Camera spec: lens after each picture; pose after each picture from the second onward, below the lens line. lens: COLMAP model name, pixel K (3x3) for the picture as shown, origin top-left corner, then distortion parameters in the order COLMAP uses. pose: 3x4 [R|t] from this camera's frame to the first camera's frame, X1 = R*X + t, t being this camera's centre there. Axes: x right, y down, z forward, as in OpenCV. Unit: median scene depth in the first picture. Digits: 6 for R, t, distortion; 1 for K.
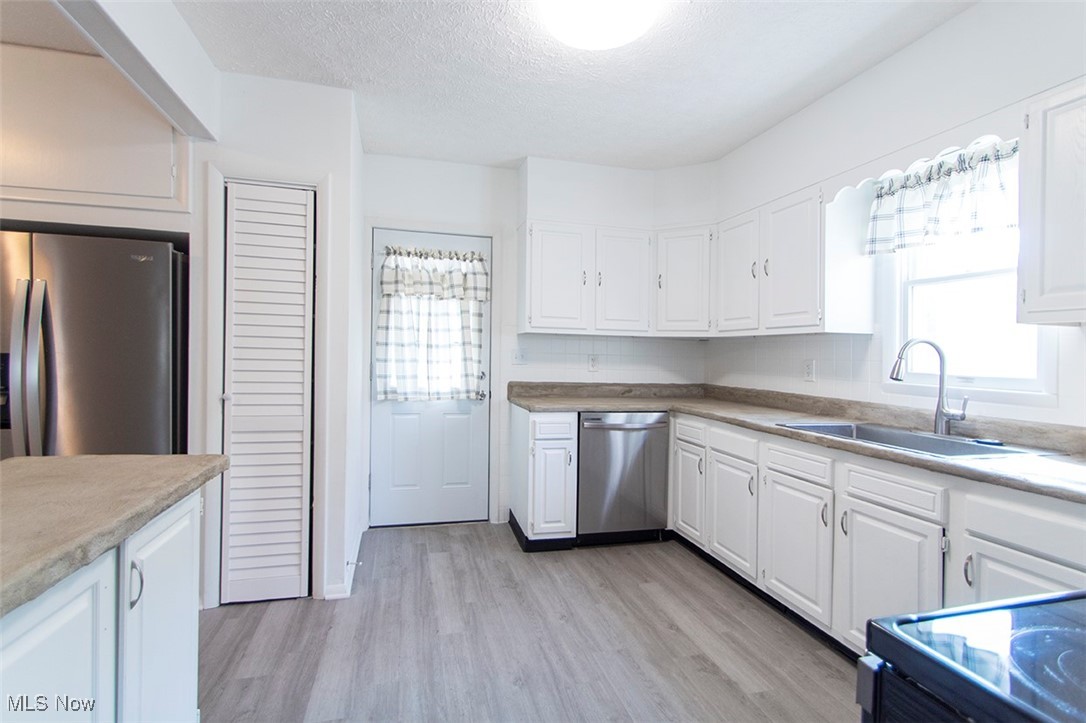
lens RADIAL K [[493.9, 0, 537.5], [0, 493.9, 360.2], [0, 0, 1]] dist [-0.000783, -0.000104]
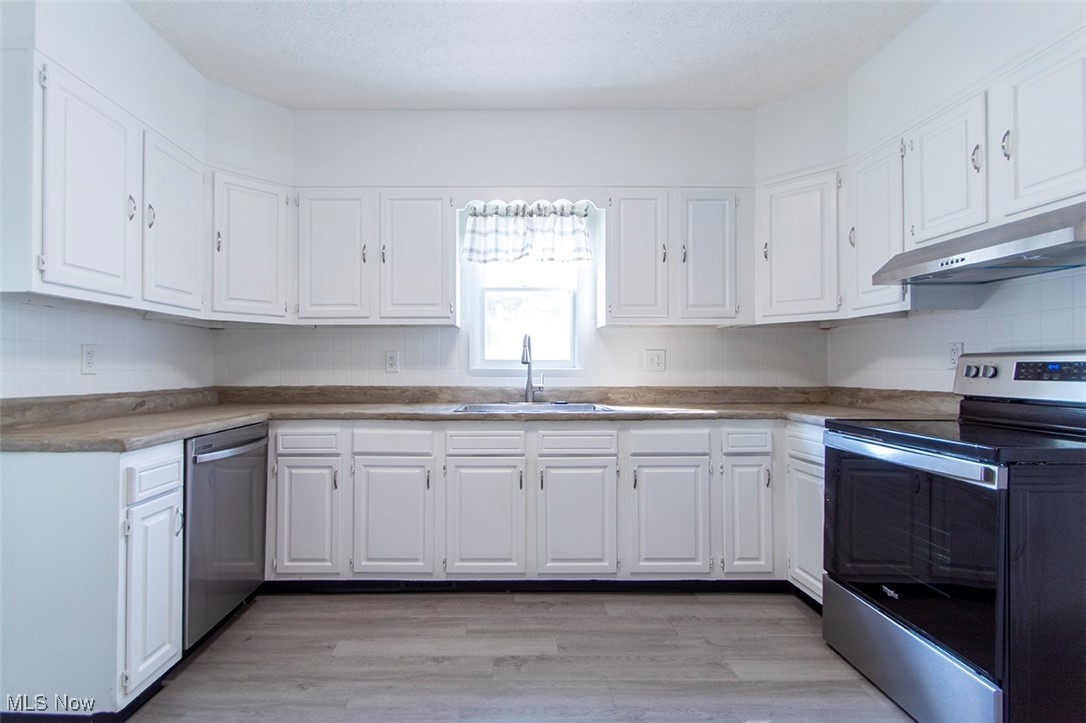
lens RADIAL K [[493.9, 0, 537.5], [0, 493.9, 360.2], [0, 0, 1]] dist [-0.000783, -0.000104]
pose [[0.259921, -0.012395, 0.965550, -0.436929], [0.019711, 0.999777, 0.007528, 0.019130], [-0.965429, 0.017075, 0.260107, 0.534343]]
